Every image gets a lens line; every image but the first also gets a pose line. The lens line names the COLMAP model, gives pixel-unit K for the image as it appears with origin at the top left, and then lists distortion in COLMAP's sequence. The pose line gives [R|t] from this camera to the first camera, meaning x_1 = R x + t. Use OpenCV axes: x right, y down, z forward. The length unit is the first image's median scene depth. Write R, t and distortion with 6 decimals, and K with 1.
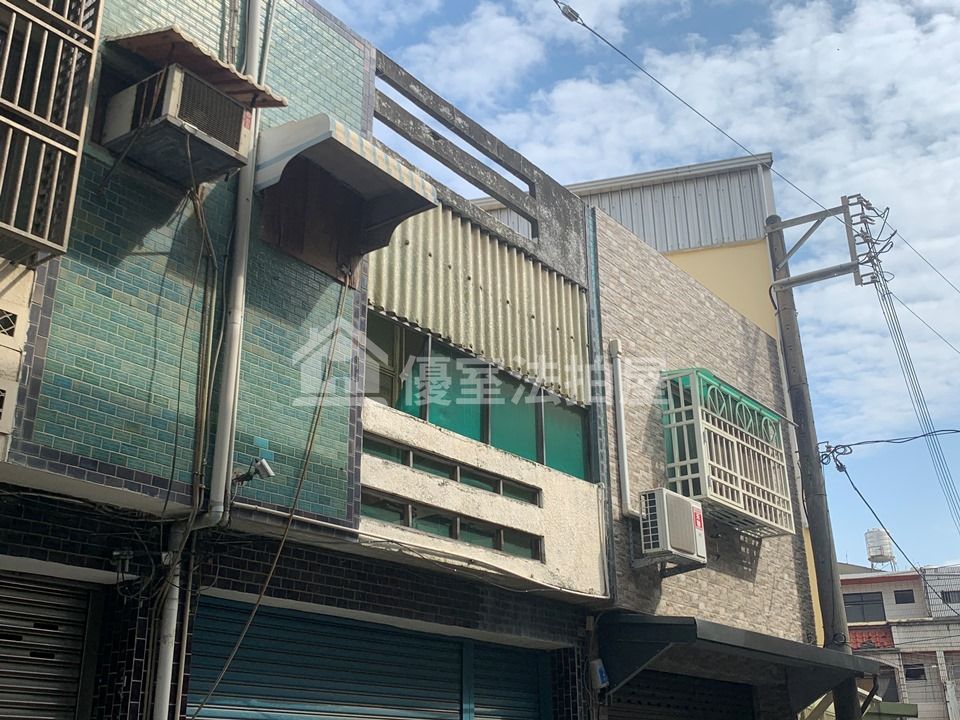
lens RADIAL K [[1072.0, 0, 489.6], [0, 1072.0, 345.9], [0, 0, 1]] dist [0.067716, 0.000000]
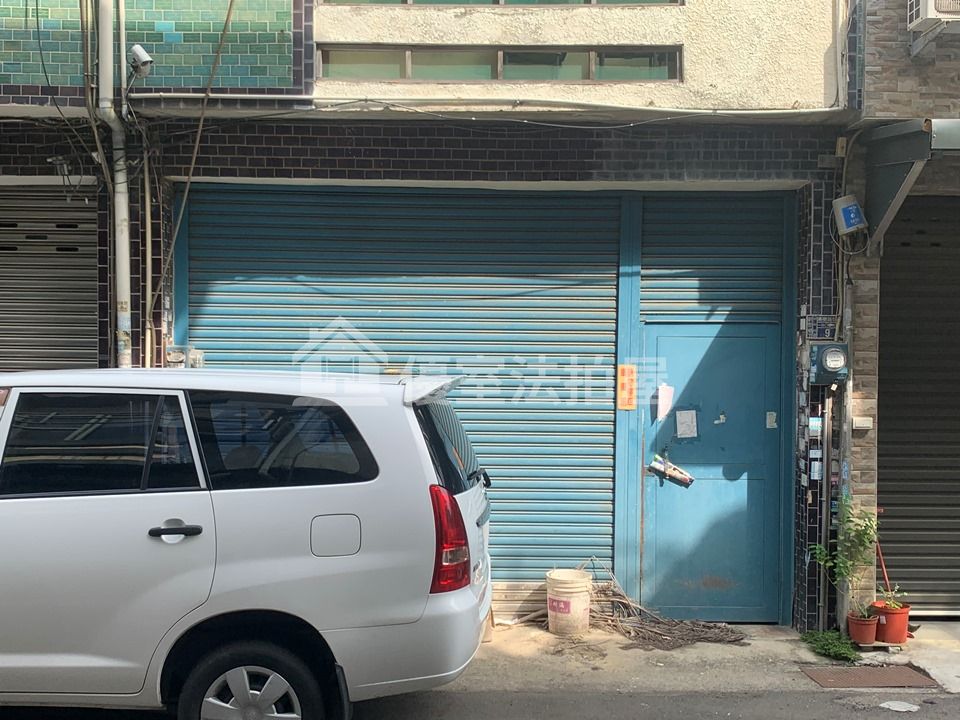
lens RADIAL K [[1095.9, 0, 483.8], [0, 1095.9, 372.1], [0, 0, 1]] dist [0.028754, 0.000000]
pose [[0.616594, 0.033636, -0.786562, 0.624318], [0.285990, 0.921267, 0.263587, 0.163276], [0.733499, -0.387475, 0.558428, 0.444446]]
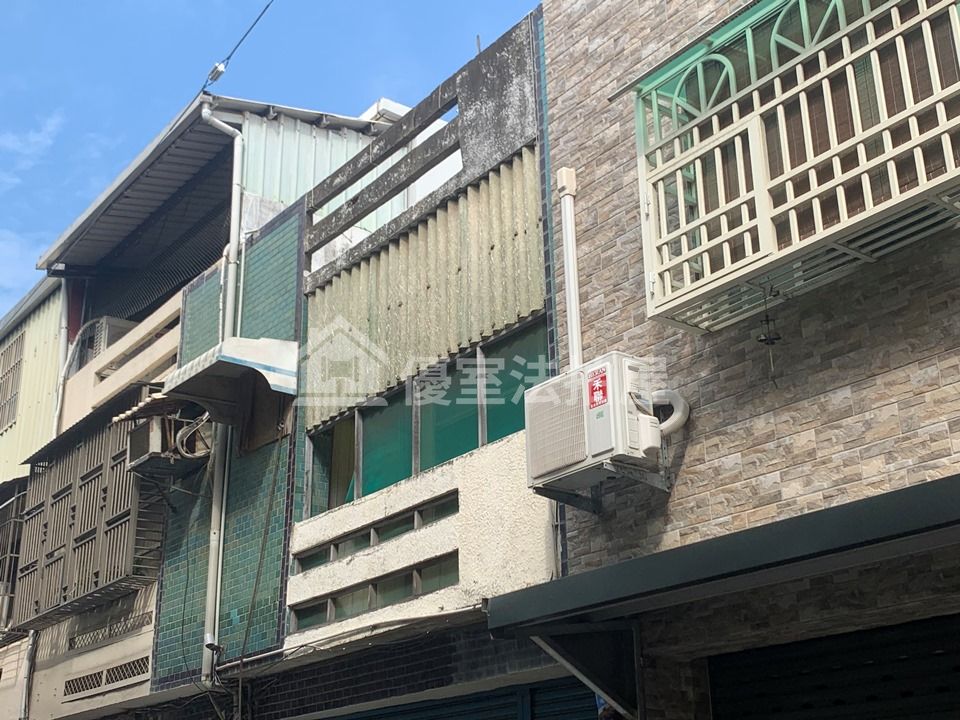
lens RADIAL K [[1254.9, 0, 477.9], [0, 1254.9, 344.7], [0, 0, 1]] dist [0.095085, 0.000000]
pose [[-0.273745, -0.345895, -0.897452, 1.017189], [0.384944, 0.815698, -0.431804, 0.506662], [0.881409, -0.463673, -0.090143, 1.294212]]
